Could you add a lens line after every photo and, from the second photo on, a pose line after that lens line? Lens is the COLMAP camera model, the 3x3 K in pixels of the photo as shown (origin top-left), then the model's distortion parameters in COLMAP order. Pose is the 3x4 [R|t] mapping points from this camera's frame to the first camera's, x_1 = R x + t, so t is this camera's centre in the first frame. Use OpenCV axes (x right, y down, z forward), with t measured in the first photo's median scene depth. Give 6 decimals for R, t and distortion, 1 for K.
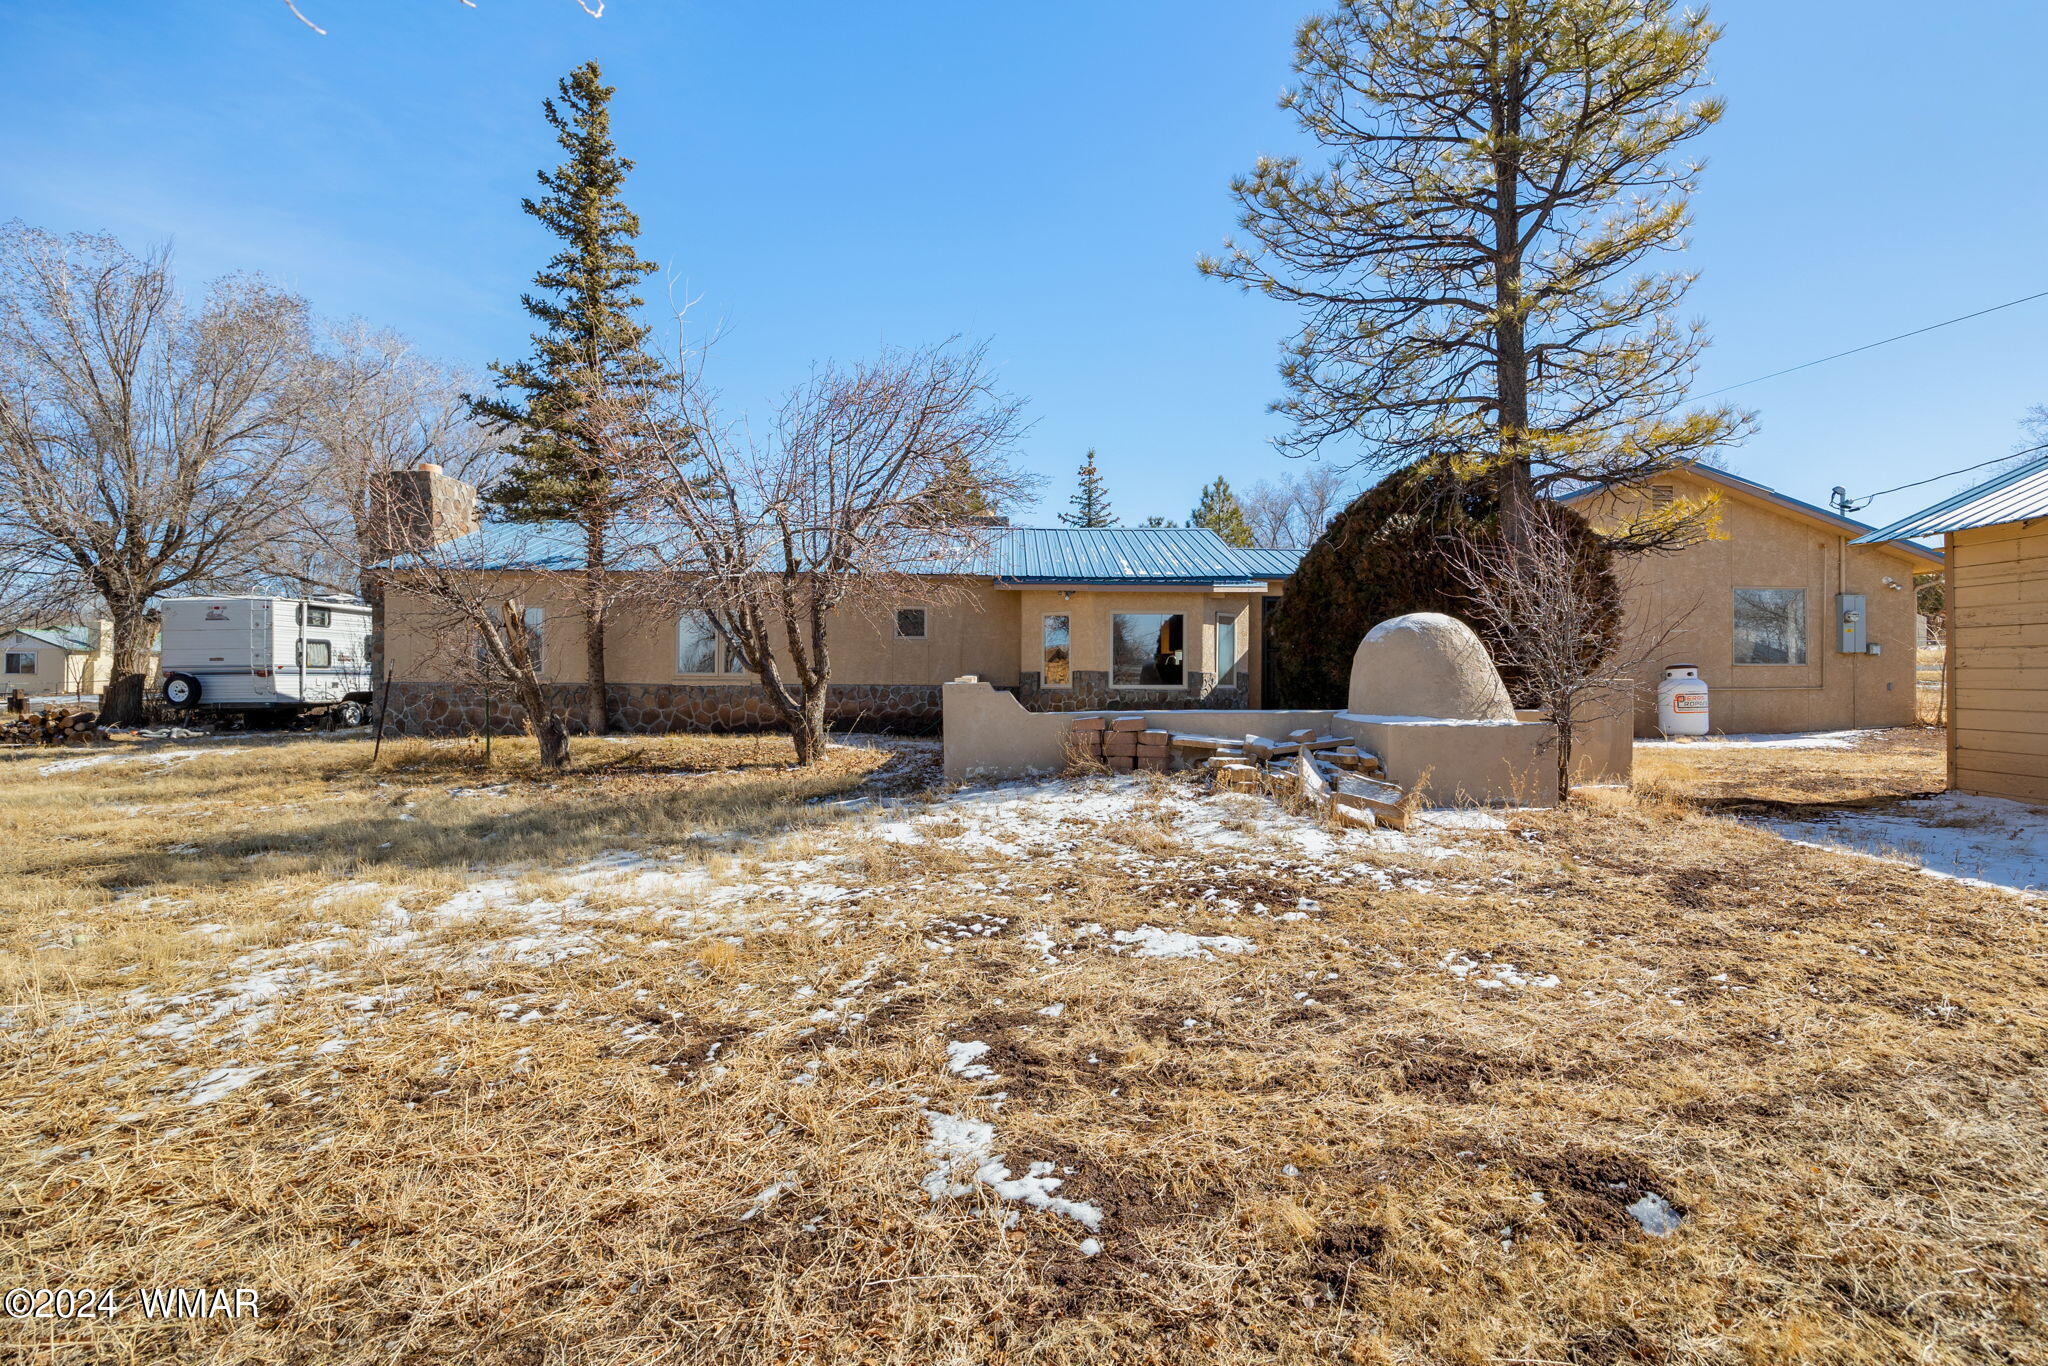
lens RADIAL K [[1238.0, 0, 1015.5], [0, 1238.0, 695.0], [0, 0, 1]] dist [-0.000671, -0.000113]
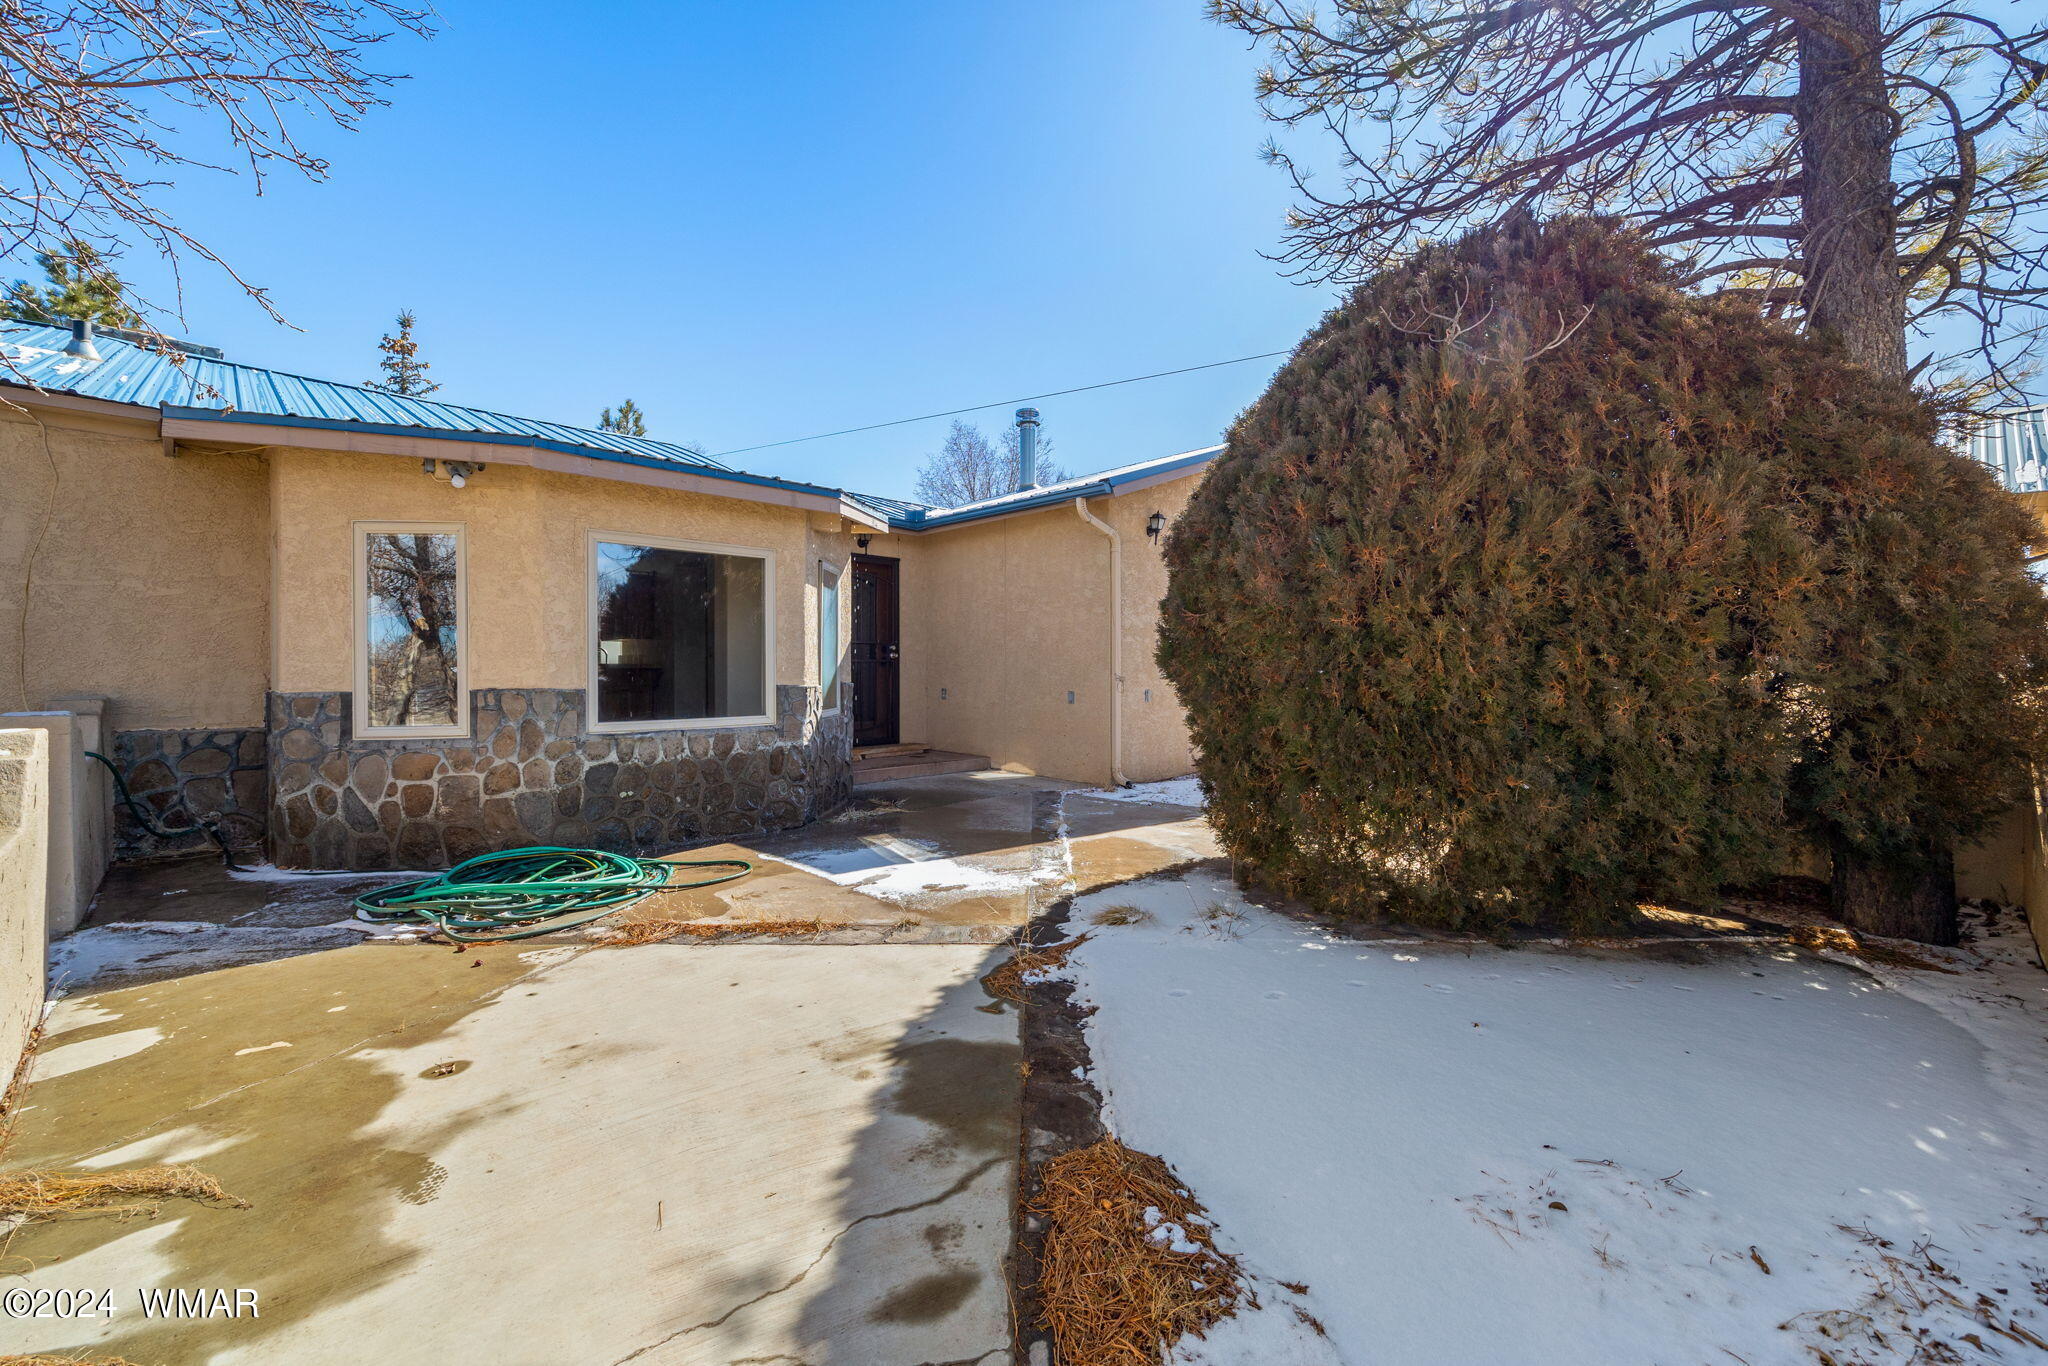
lens RADIAL K [[848.7, 0, 1024.0], [0, 848.7, 683.0], [0, 0, 1]] dist [-0.000359, -0.000051]
pose [[0.732463, -0.012604, 0.680690, -0.003262], [0.009360, 0.999921, 0.008443, -0.014550], [-0.680742, 0.000187, 0.732523, 0.480460]]
